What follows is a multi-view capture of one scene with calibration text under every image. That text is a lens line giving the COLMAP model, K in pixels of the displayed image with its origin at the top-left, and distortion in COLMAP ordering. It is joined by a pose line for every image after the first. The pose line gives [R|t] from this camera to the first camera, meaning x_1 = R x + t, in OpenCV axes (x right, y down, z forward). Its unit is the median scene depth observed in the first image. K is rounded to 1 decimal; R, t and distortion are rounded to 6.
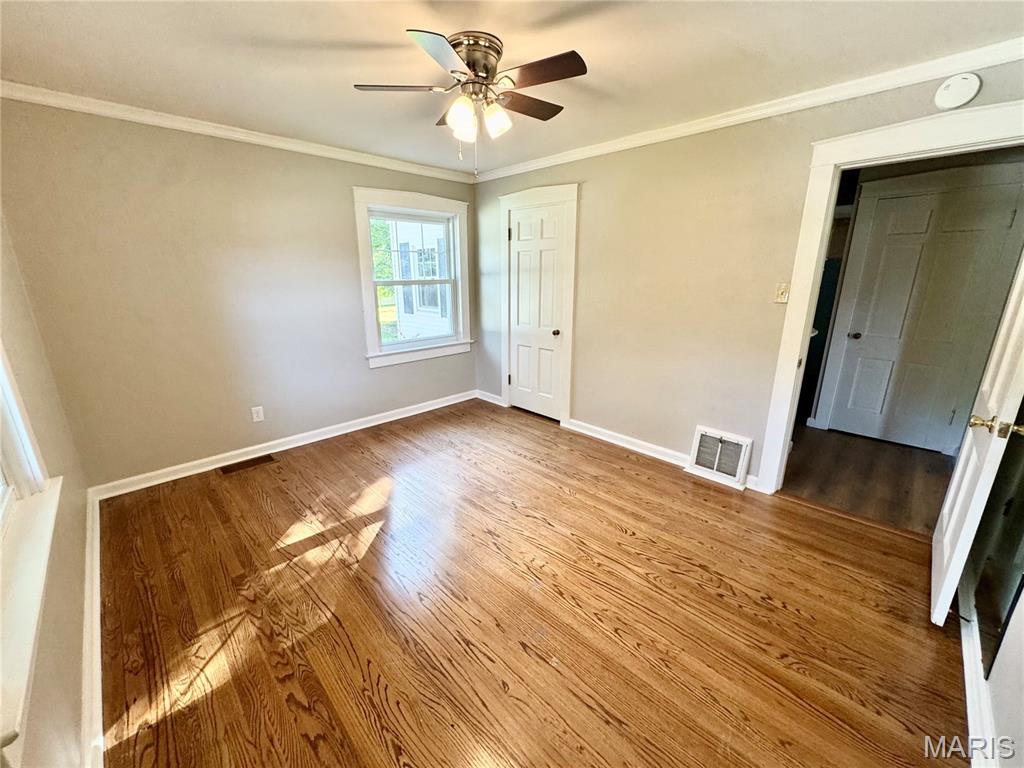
lens RADIAL K [[408.8, 0, 513.1], [0, 408.8, 384.1], [0, 0, 1]] dist [-0.002220, -0.000139]
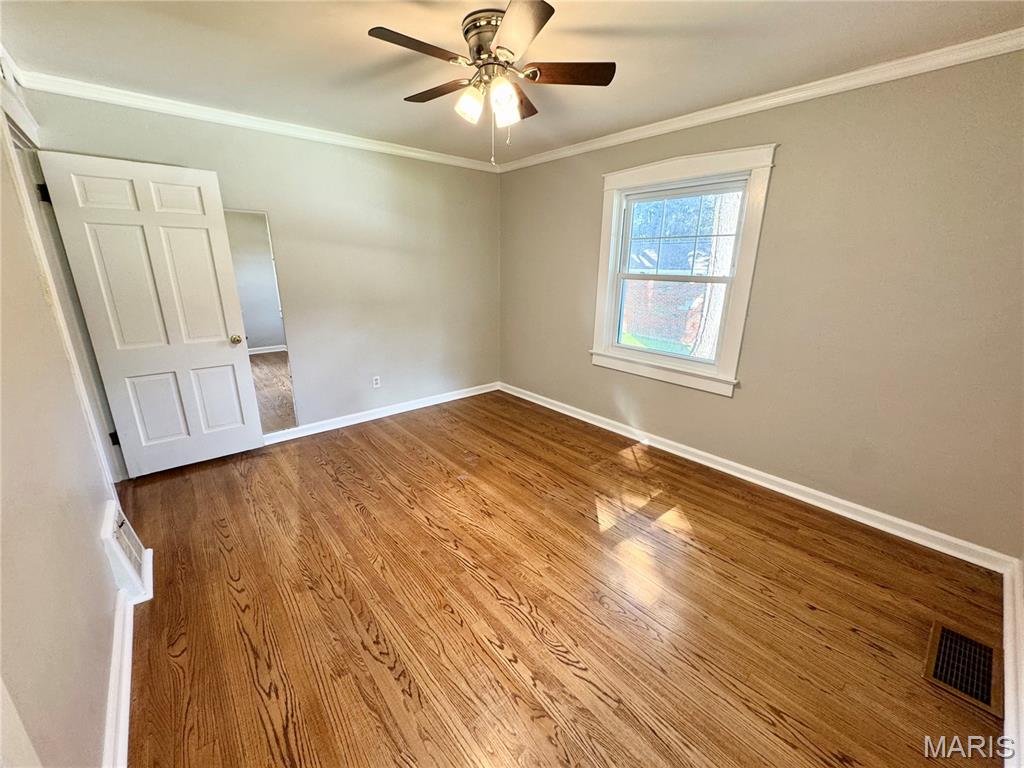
lens RADIAL K [[408.8, 0, 512.2], [0, 408.8, 382.3], [0, 0, 1]] dist [-0.002220, -0.000139]
pose [[-0.997277, -0.028801, 0.067893, -0.174095], [0.011166, 0.851016, 0.525021, -0.465250], [-0.072899, 0.524350, -0.848377, 1.685920]]
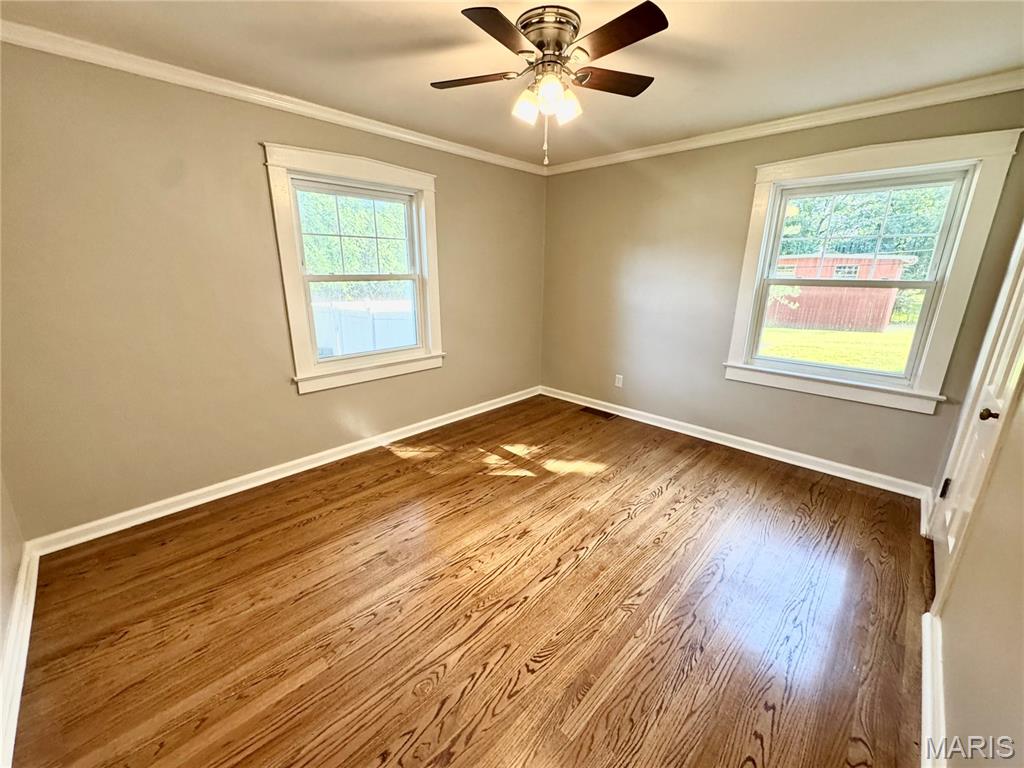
lens RADIAL K [[408.8, 0, 509.5], [0, 408.8, 383.9], [0, 0, 1]] dist [-0.002220, -0.000139]
pose [[0.013126, 0.276045, -0.961055, 0.774910], [-0.271889, 0.925910, 0.262236, -0.209428], [0.962239, 0.257858, 0.087207, 0.780064]]
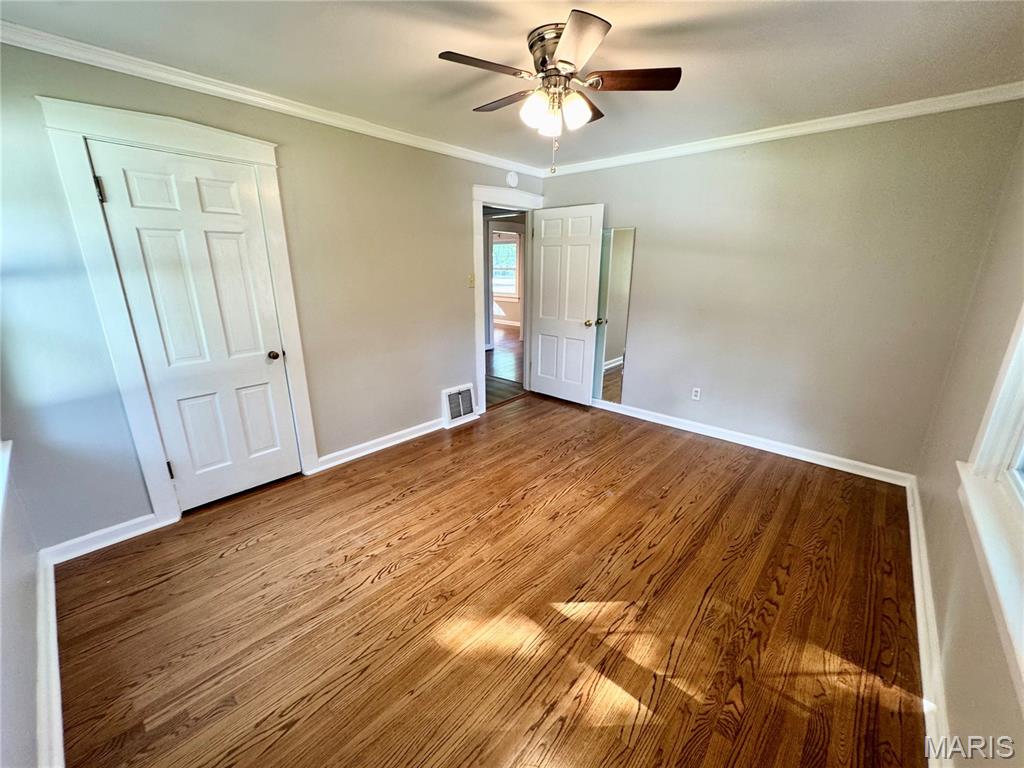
lens RADIAL K [[408.8, 0, 510.4], [0, 408.8, 382.6], [0, 0, 1]] dist [-0.002220, -0.000139]
pose [[-0.056804, -0.276727, 0.959268, -0.948229], [0.261515, 0.923148, 0.281793, -0.277272], [-0.963526, 0.266870, 0.019930, 0.982573]]
